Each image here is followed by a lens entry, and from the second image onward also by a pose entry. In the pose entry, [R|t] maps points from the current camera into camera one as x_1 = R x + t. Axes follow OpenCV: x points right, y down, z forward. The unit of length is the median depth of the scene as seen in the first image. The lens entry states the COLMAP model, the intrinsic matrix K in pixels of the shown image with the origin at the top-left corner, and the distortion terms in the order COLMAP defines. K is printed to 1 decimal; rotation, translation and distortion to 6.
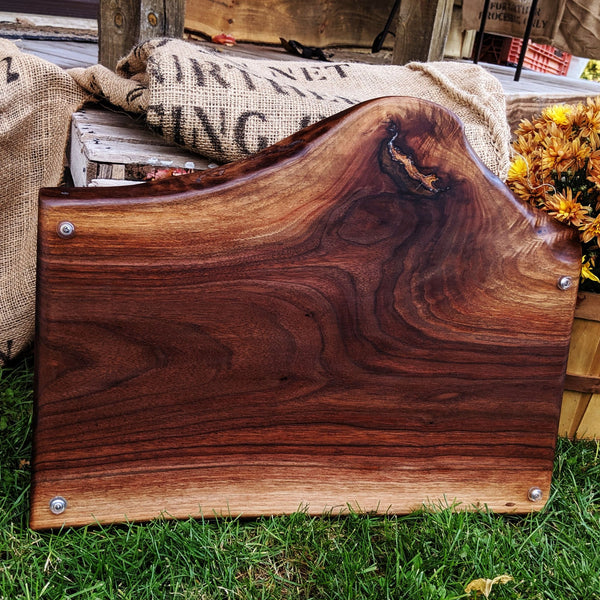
lens RADIAL K [[811.2, 0, 324.0], [0, 811.2, 343.2], [0, 0, 1]] dist [0.187295, -0.462520]
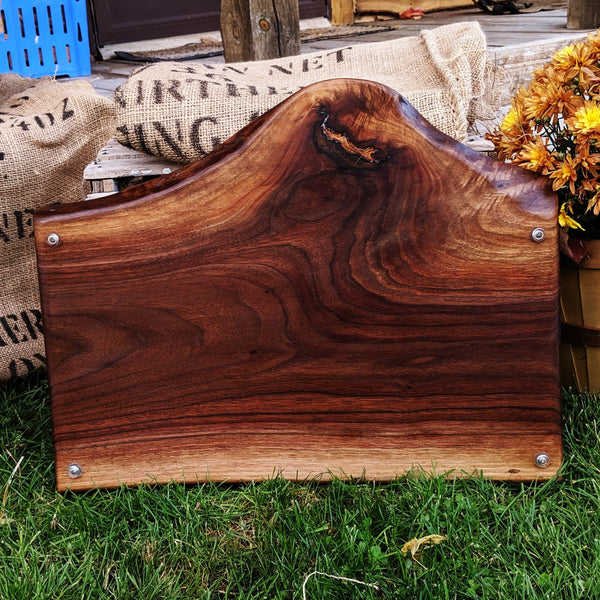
lens RADIAL K [[880.9, 0, 286.3], [0, 880.9, 279.2], [0, 0, 1]] dist [0.247096, -0.869100]
pose [[0.920535, -0.091783, -0.379726, 0.440353], [0.070087, 0.995039, -0.070606, 0.032979], [0.384322, 0.038382, 0.922401, -0.073562]]
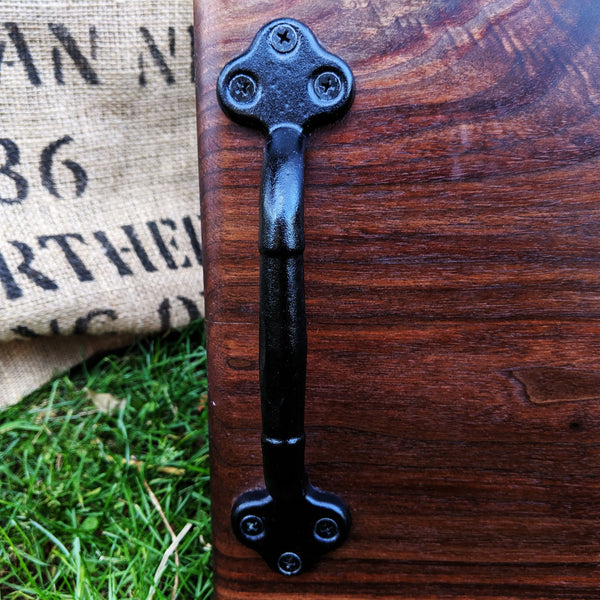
lens RADIAL K [[701.2, 0, 280.8], [0, 701.2, 303.3], [0, 0, 1]] dist [0.141816, -0.347059]
pose [[0.883747, 0.039594, -0.466286, -0.133693], [-0.032791, 0.999204, 0.022697, 0.016632], [0.466814, -0.004768, 0.884343, 0.574883]]
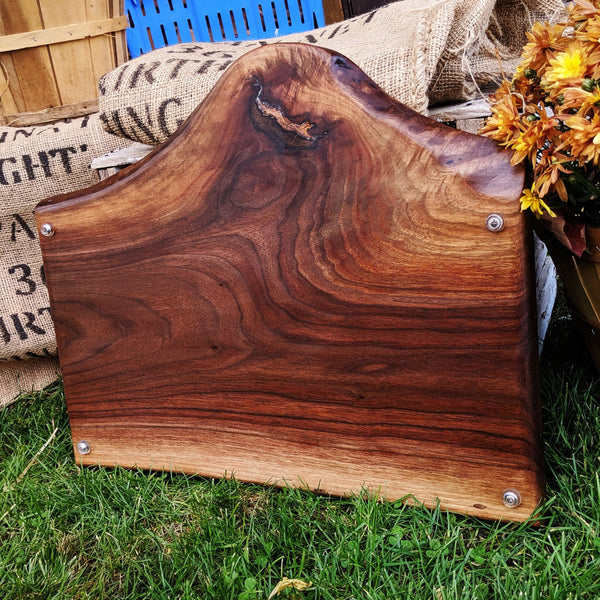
lens RADIAL K [[768.7, 0, 324.4], [0, 768.7, 301.0], [0, 0, 1]] dist [0.175677, -0.491141]
pose [[0.695810, -0.034560, -0.717394, 0.740289], [0.036355, 0.999256, -0.012878, 0.002628], [0.717305, -0.017120, 0.696549, 0.411814]]
